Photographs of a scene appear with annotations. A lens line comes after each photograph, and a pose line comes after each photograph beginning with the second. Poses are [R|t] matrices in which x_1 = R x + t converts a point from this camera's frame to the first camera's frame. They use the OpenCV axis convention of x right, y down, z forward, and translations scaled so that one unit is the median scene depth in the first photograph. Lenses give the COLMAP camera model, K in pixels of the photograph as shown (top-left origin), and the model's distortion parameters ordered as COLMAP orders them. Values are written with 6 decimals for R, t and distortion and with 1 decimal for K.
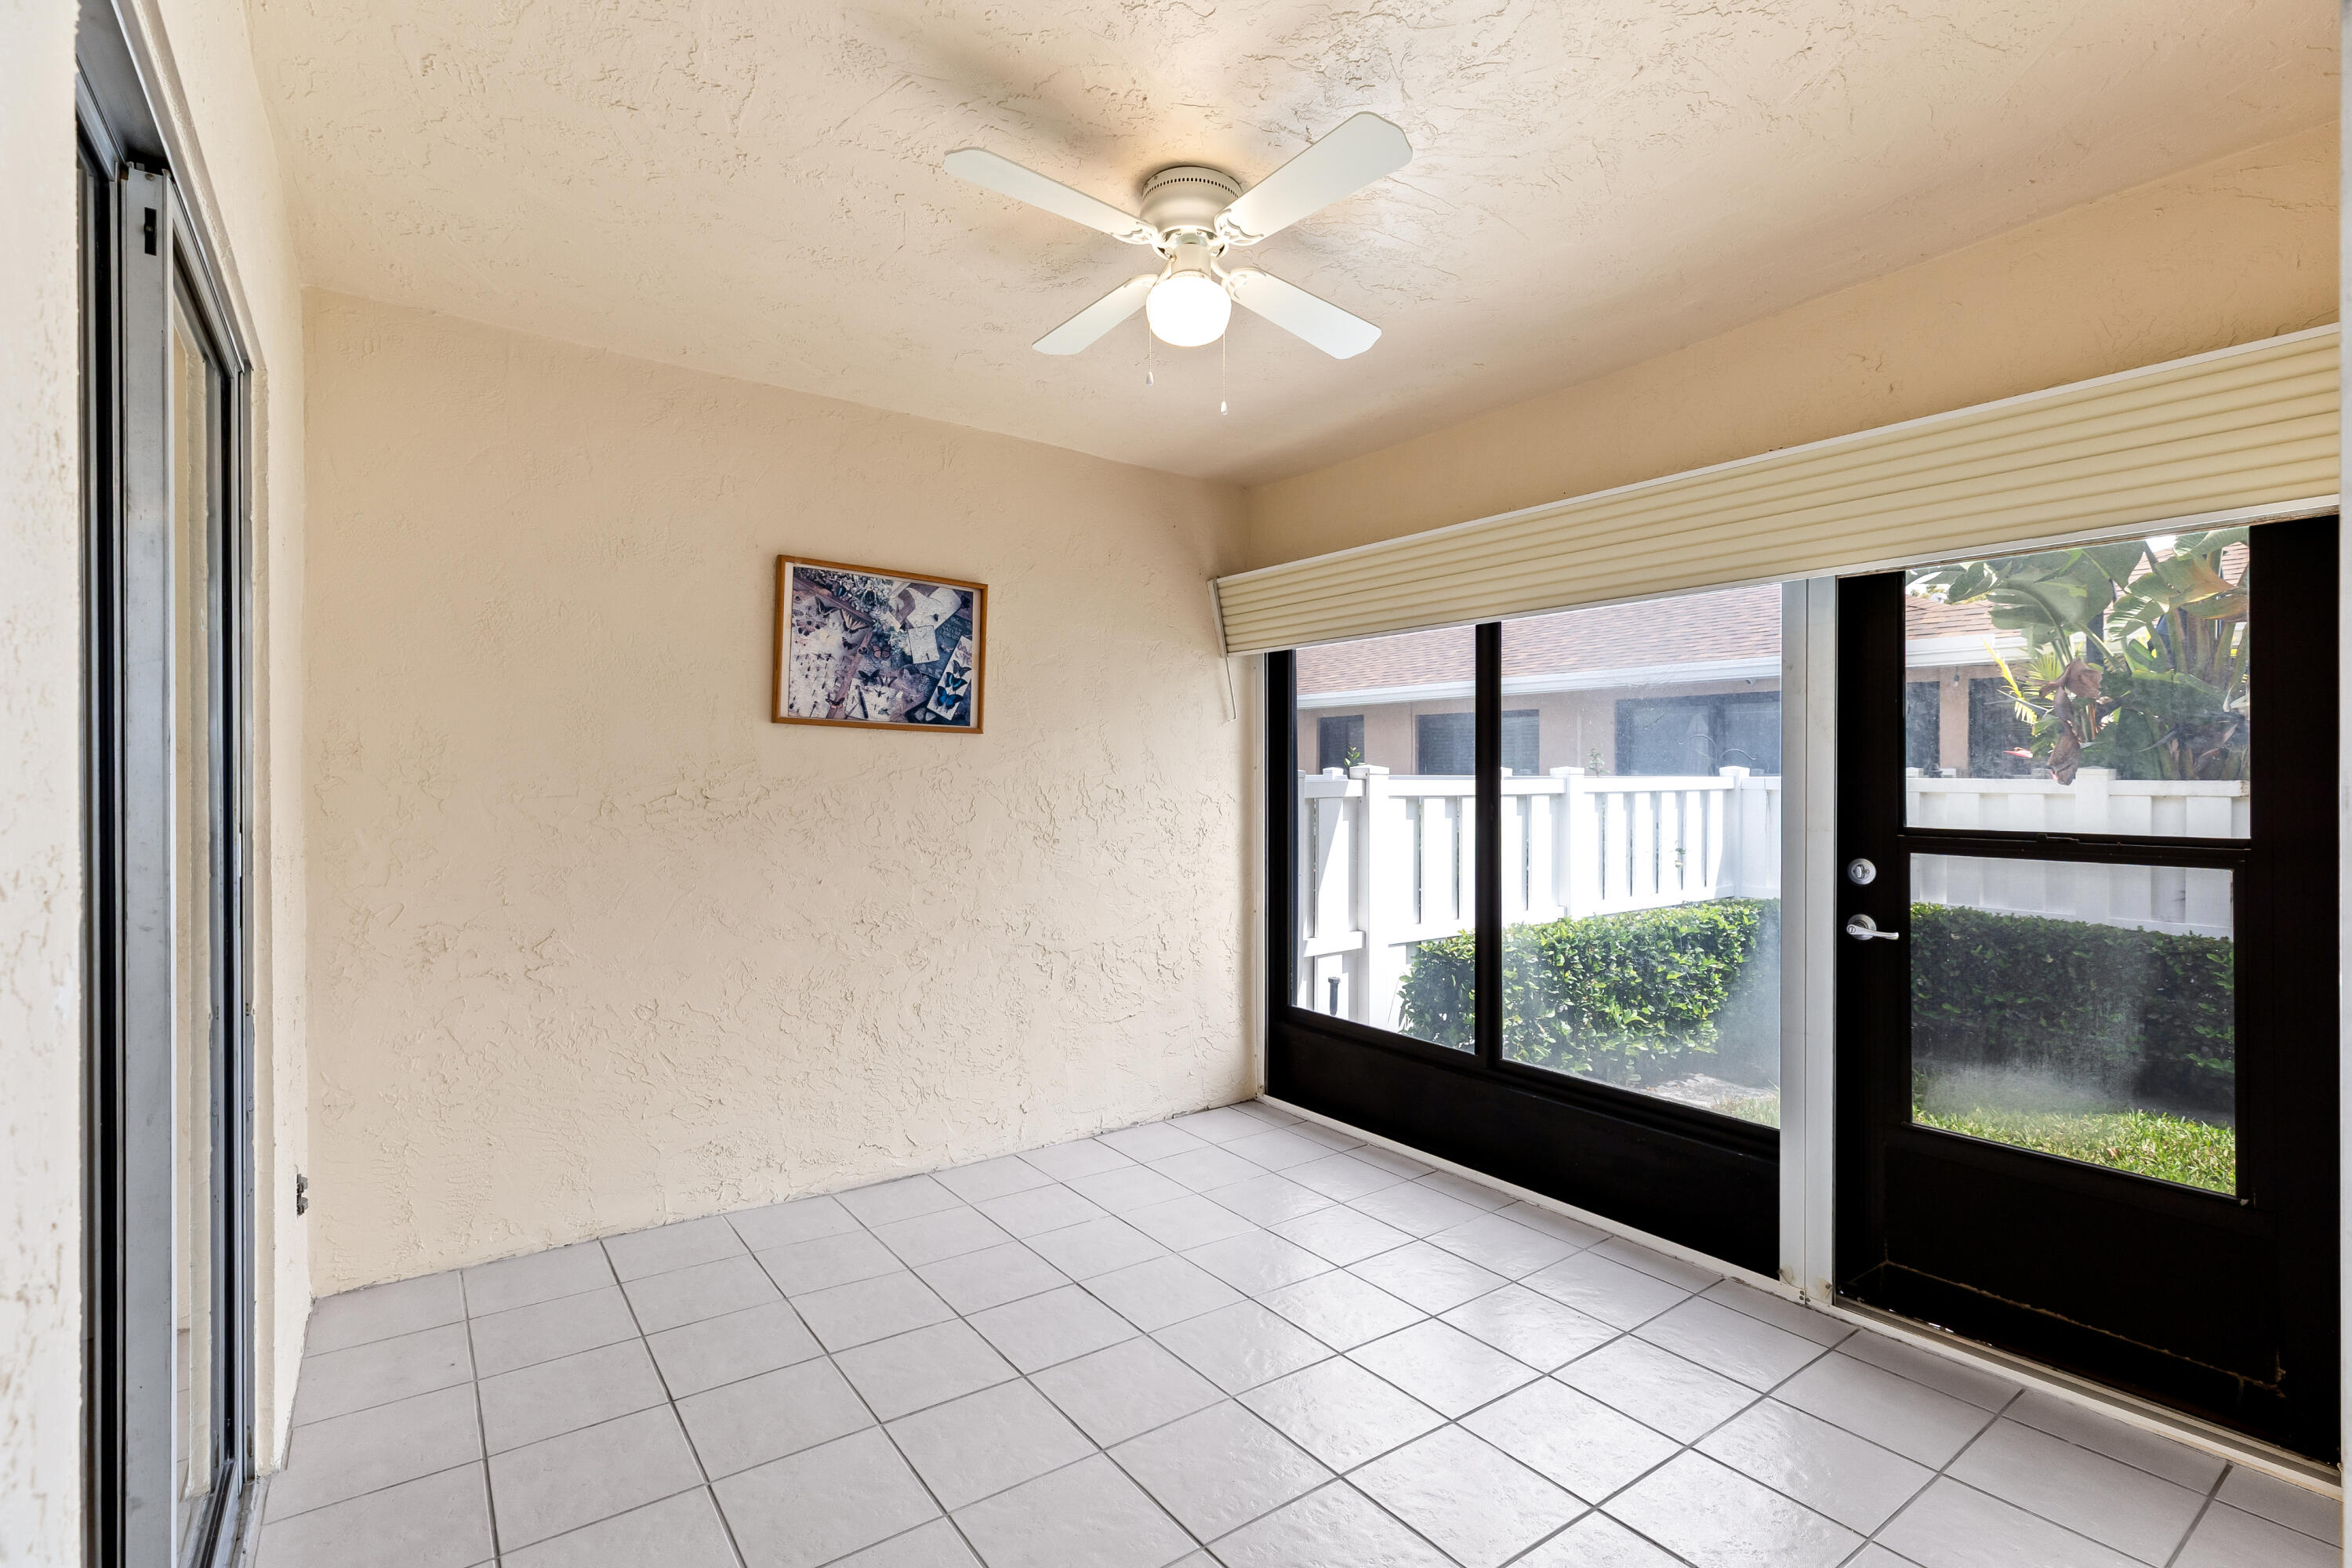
lens RADIAL K [[1072.1, 0, 1174.7], [0, 1072.1, 782.2], [0, 0, 1]] dist [0.001960, -0.000019]
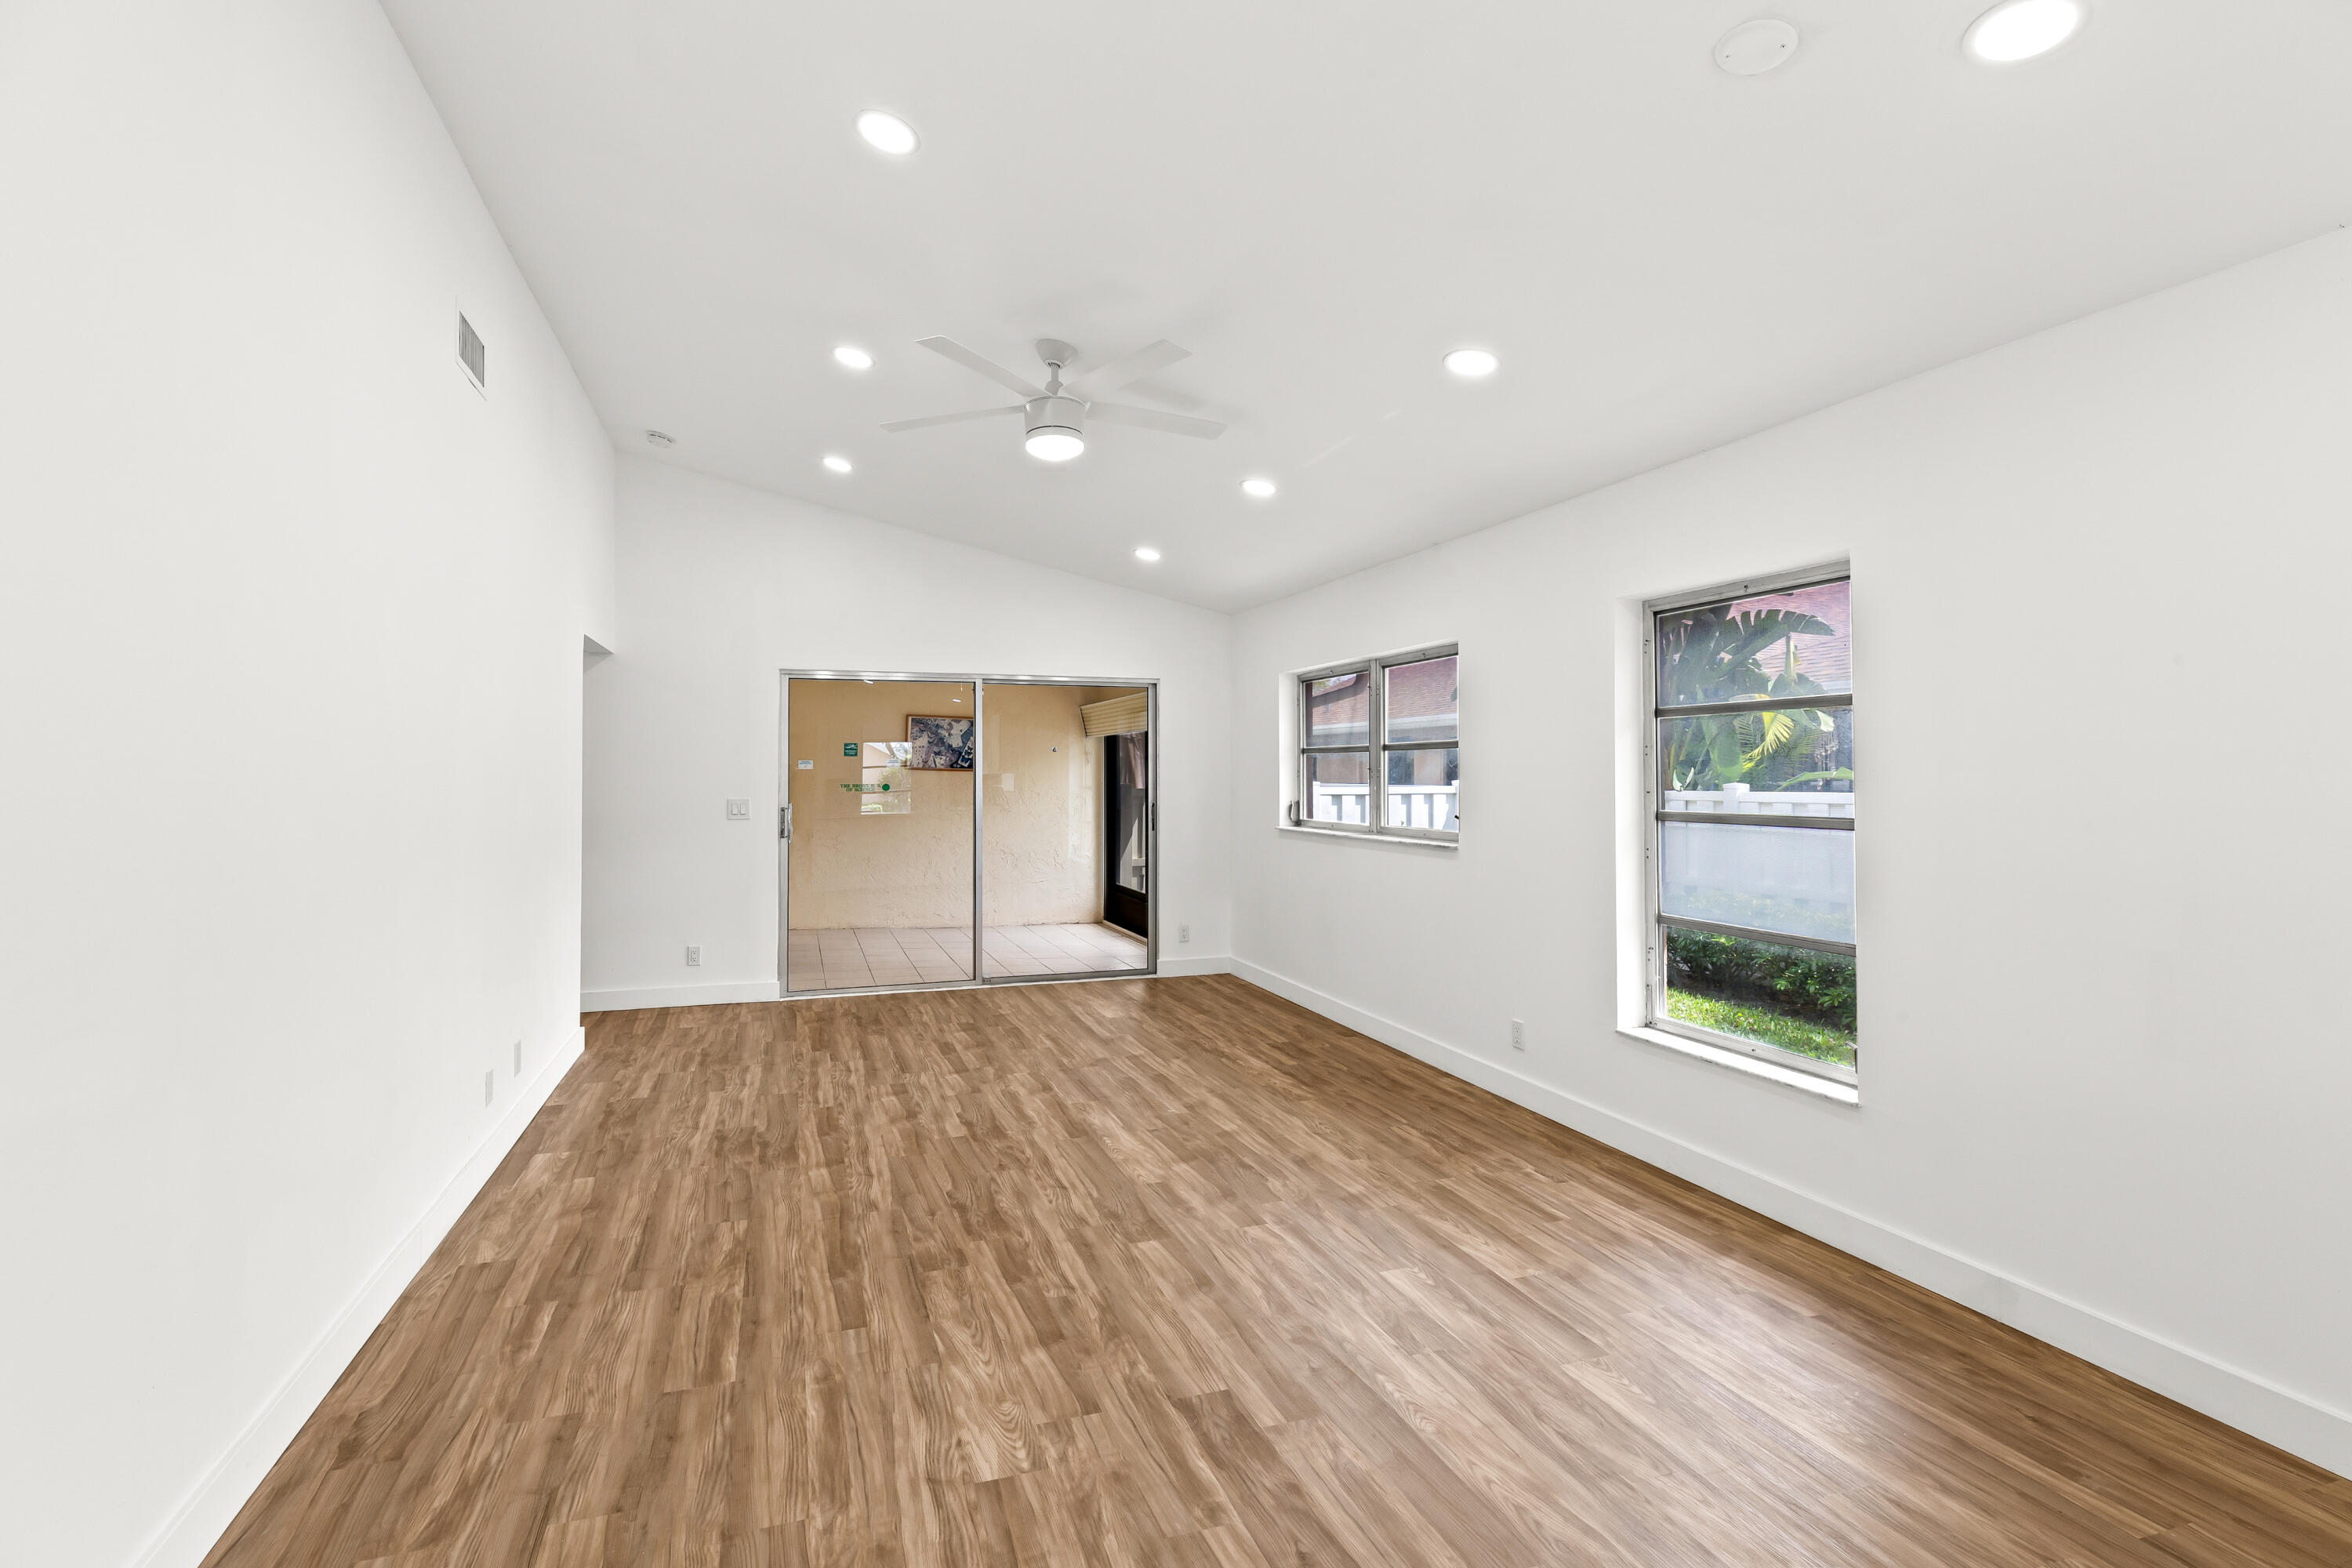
lens RADIAL K [[1072.1, 0, 1175.3], [0, 1072.1, 783.2], [0, 0, 1]] dist [0.001960, -0.000019]
pose [[0.960781, -0.001132, -0.277307, 1.116555], [0.000151, 0.999994, -0.003562, -0.005296], [0.277309, 0.003380, 0.960775, -1.579563]]
